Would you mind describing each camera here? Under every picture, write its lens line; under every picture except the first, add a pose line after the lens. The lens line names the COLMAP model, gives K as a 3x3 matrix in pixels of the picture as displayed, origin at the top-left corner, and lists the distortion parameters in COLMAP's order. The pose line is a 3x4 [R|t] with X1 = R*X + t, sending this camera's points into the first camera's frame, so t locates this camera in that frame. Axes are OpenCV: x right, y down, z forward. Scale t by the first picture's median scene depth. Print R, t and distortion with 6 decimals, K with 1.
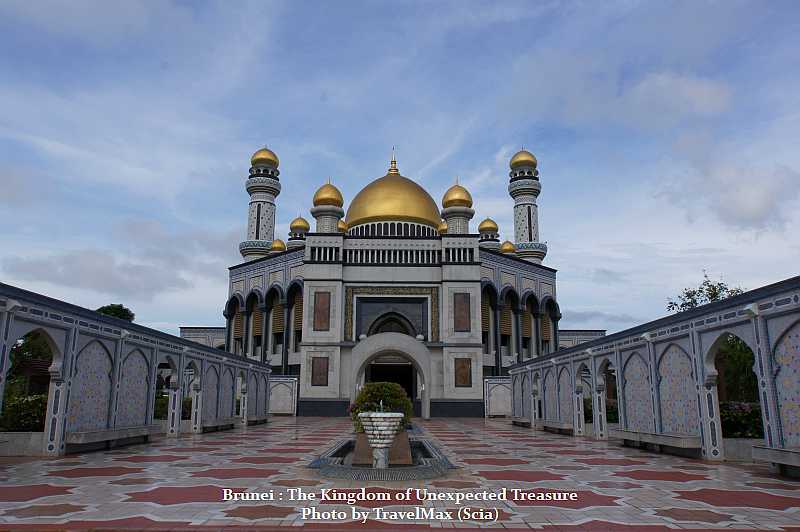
lens RADIAL K [[605.6, 0, 394.8], [0, 605.6, 269.9], [0, 0, 1]] dist [-0.035908, 0.037579]
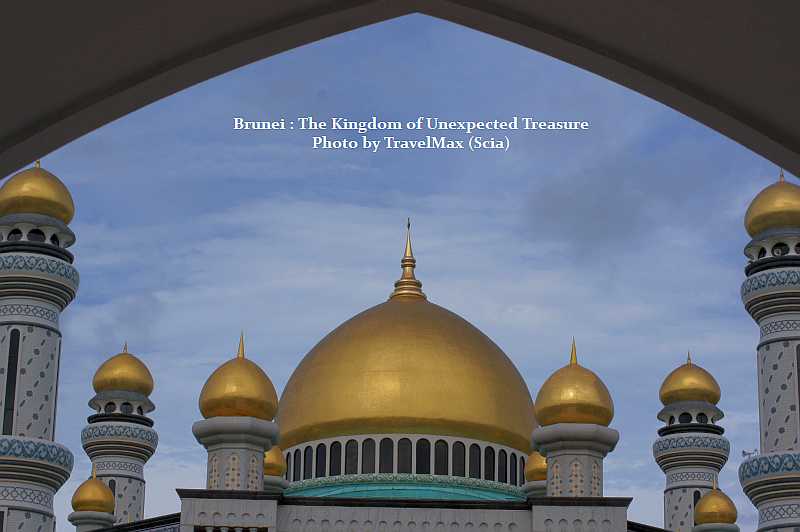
lens RADIAL K [[1937.8, 0, 395.4], [0, 1937.8, 265.5], [0, 0, 1]] dist [-0.161644, 0.000000]
pose [[0.999928, 0.009827, -0.006866, -0.002919], [-0.010539, 0.993557, -0.112840, -0.065418], [0.005713, 0.112904, 0.993589, -0.242866]]
